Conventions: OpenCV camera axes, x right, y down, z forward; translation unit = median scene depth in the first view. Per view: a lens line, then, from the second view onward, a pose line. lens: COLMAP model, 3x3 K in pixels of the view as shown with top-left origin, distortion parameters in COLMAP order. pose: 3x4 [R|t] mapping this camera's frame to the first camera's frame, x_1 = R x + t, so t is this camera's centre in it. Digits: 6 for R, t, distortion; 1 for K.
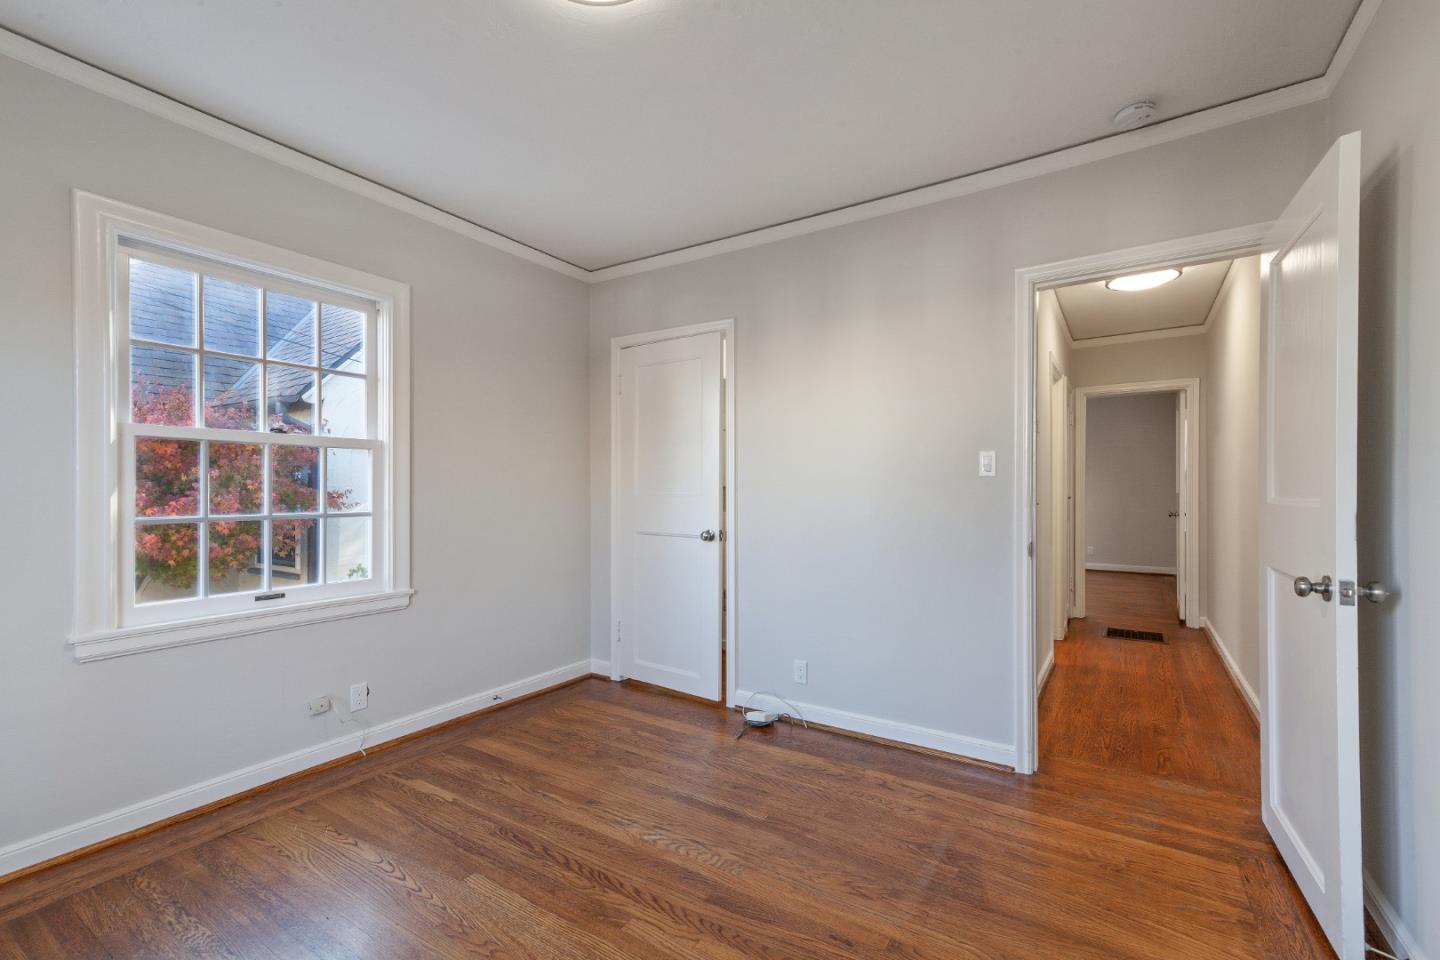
lens RADIAL K [[629.9, 0, 733.3], [0, 629.9, 485.3], [0, 0, 1]] dist [0.009057, 0.001509]
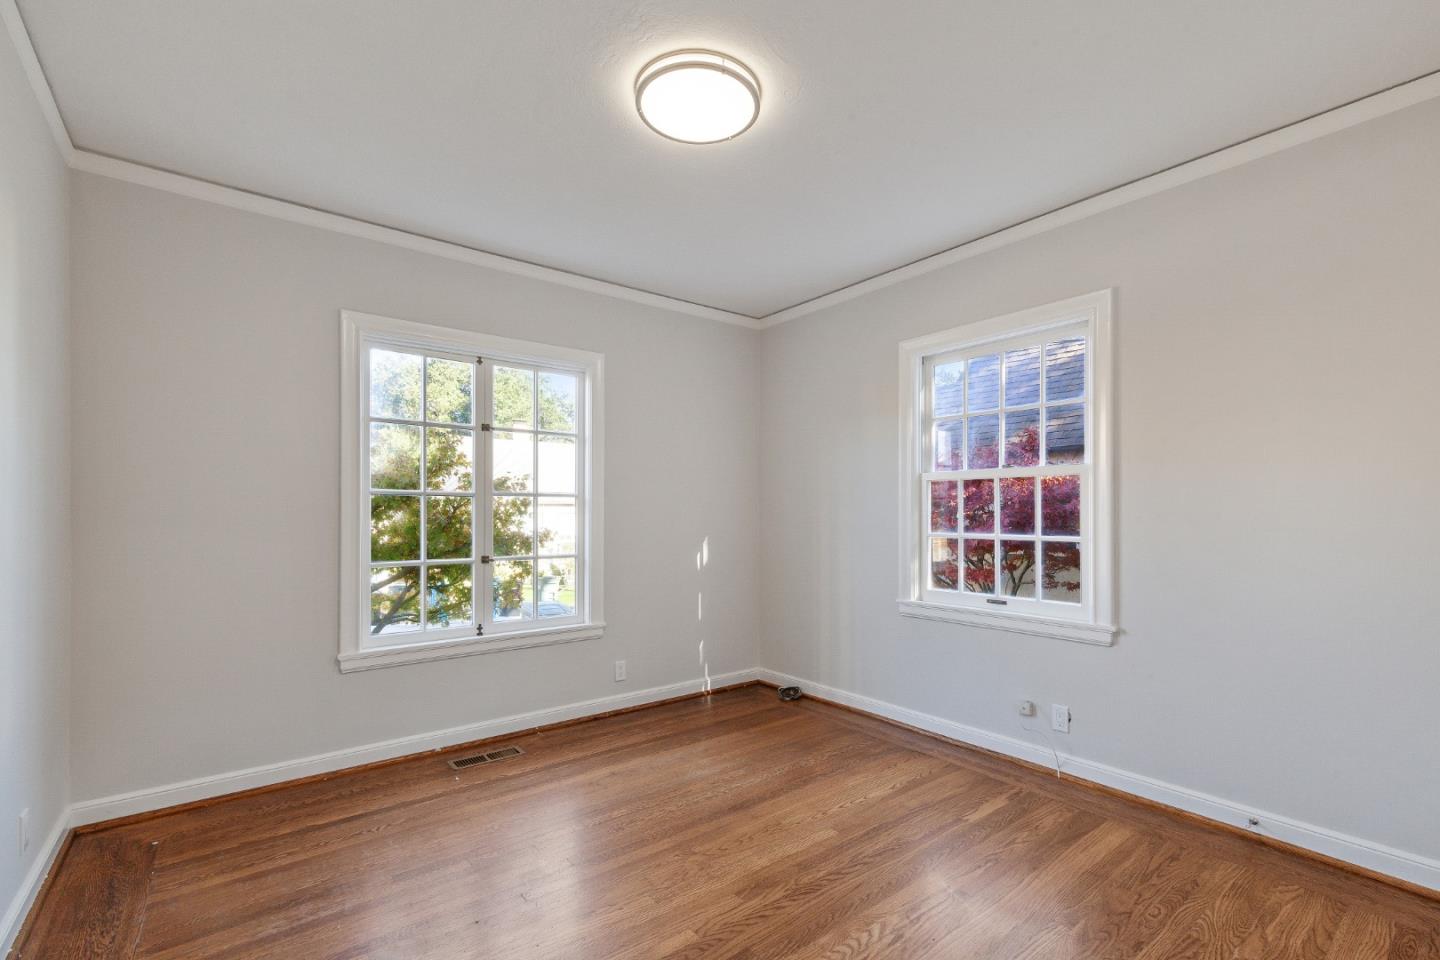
lens RADIAL K [[629.9, 0, 713.1], [0, 629.9, 507.3], [0, 0, 1]] dist [0.009057, 0.001509]
pose [[-0.340371, -0.008959, -0.940249, 0.619232], [0.002505, 0.999942, -0.010435, 0.003571], [0.940288, -0.005907, -0.340329, 0.907825]]
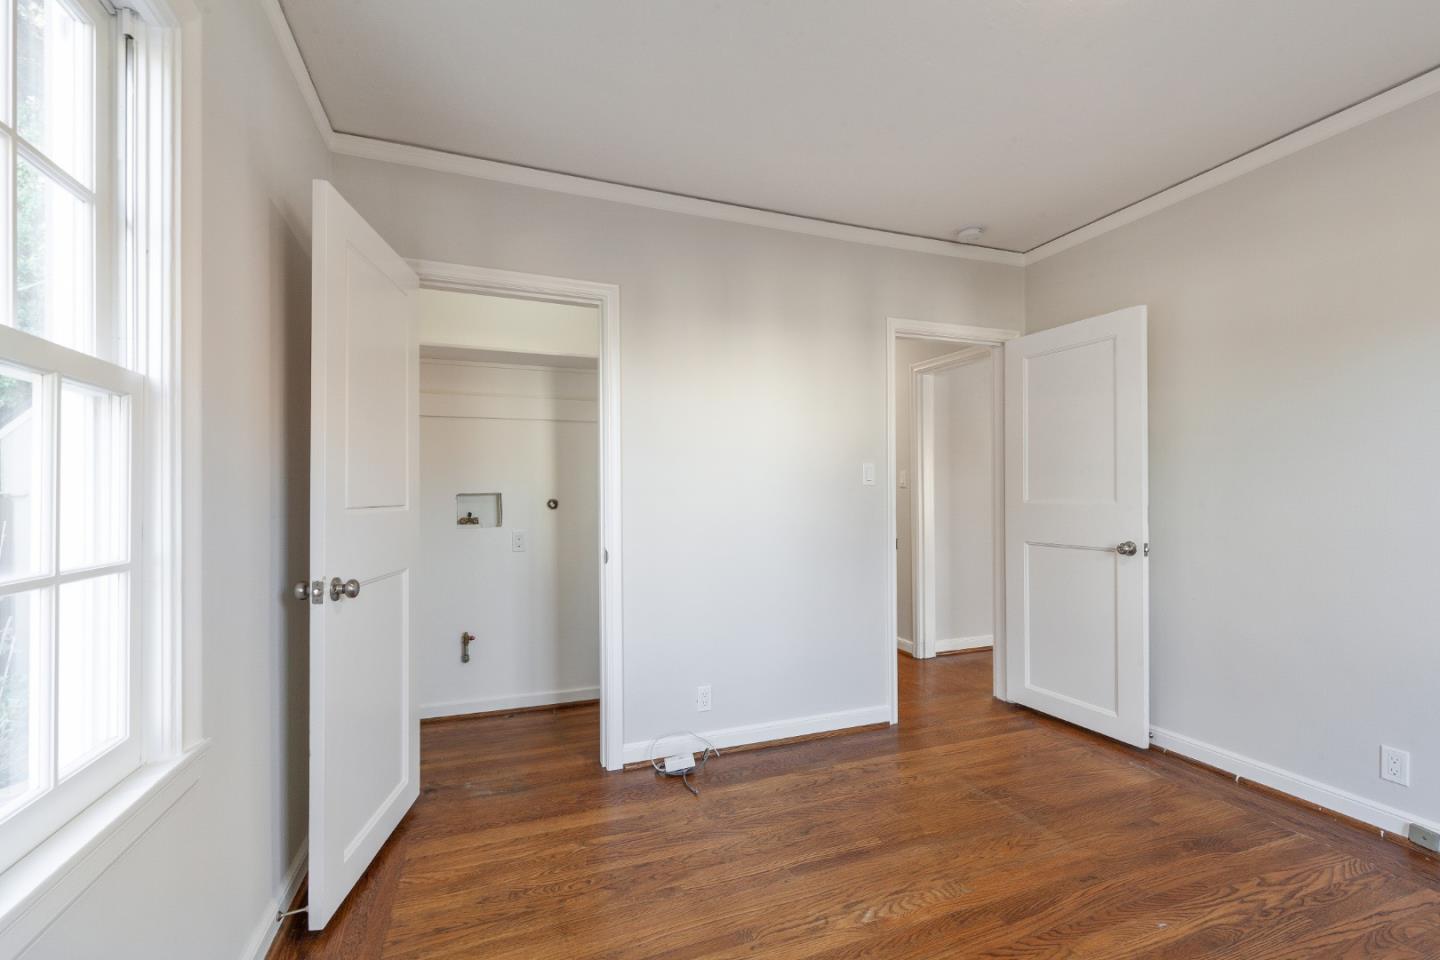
lens RADIAL K [[629.9, 0, 726.5], [0, 629.9, 489.5], [0, 0, 1]] dist [0.009057, 0.001509]
pose [[0.584514, 0.006476, 0.811358, -0.760943], [0.002390, 0.999950, -0.009704, 0.006516], [-0.811380, 0.007611, 0.584470, 0.553719]]
